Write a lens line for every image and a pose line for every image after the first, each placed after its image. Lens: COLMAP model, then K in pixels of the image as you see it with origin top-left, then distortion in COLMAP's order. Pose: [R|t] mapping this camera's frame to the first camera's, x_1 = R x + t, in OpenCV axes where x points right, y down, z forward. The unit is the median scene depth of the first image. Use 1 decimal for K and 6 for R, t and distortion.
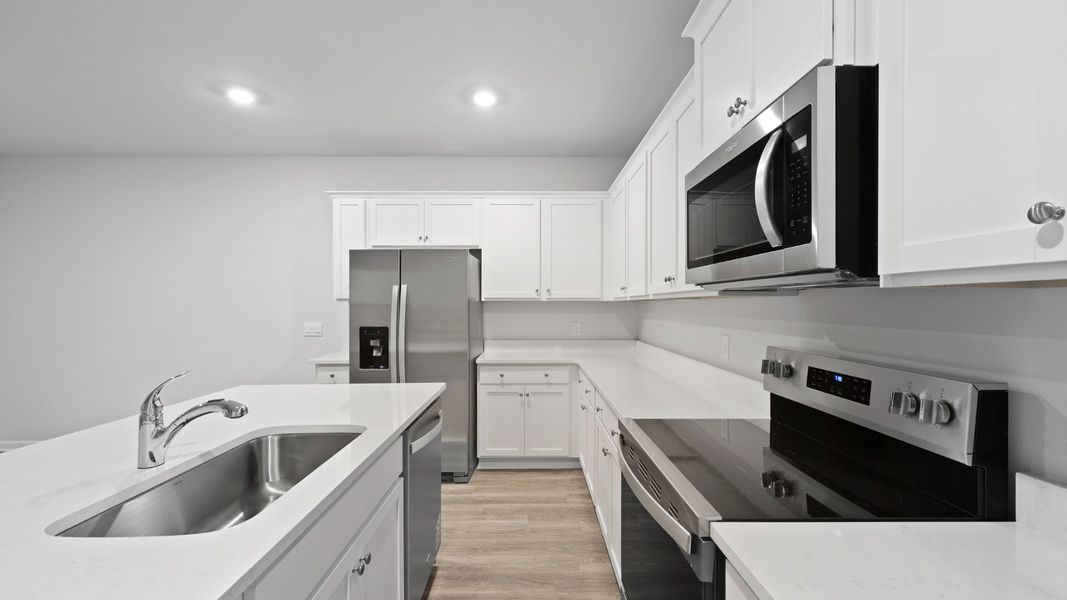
lens RADIAL K [[431.7, 0, 532.9], [0, 431.7, 306.3], [0, 0, 1]] dist [0.001707, 0.000044]
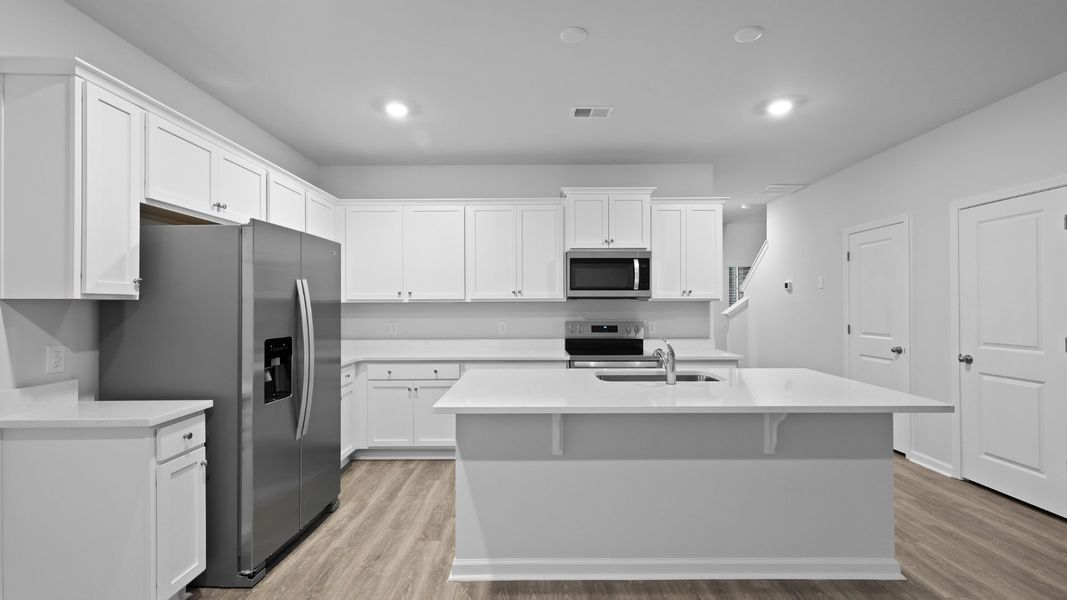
lens RADIAL K [[462.6, 0, 533.1], [0, 462.6, 303.2], [0, 0, 1]] dist [0.002972, 0.000330]
pose [[0.009101, 0.004236, 0.999950, -2.003800], [0.006804, 0.999968, -0.004298, -0.004143], [-0.999935, 0.006843, 0.009072, 1.065445]]
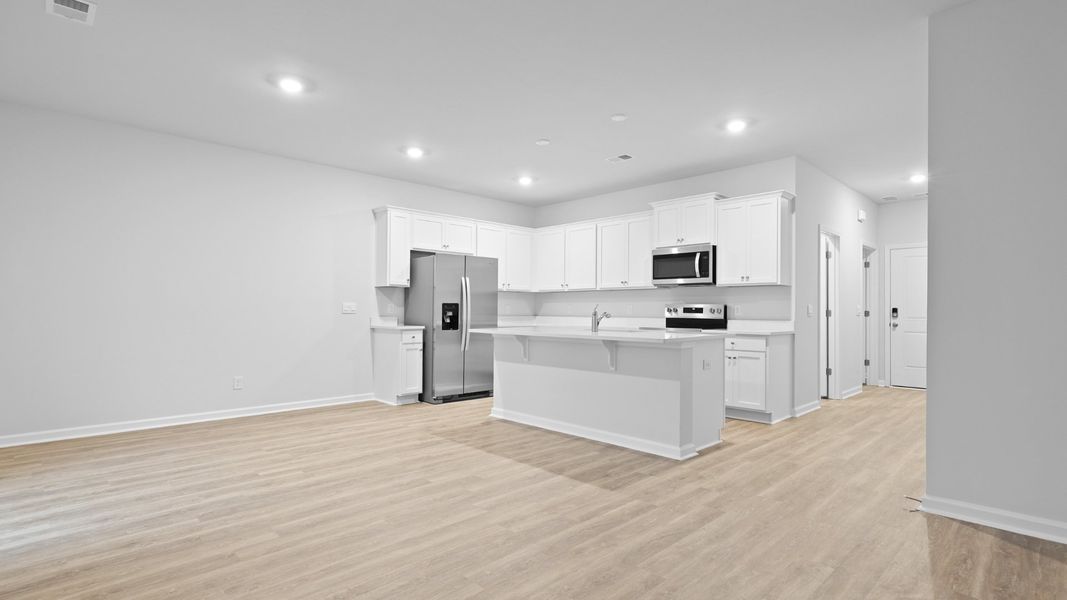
lens RADIAL K [[513.7, 0, 531.6], [0, 513.7, 301.4], [0, 0, 1]] dist [0.000839, 0.000081]
pose [[0.722652, 0.016608, 0.691012, -2.632518], [-0.004103, 0.999797, -0.019739, 0.138919], [-0.691200, 0.011430, 0.722573, -1.017882]]
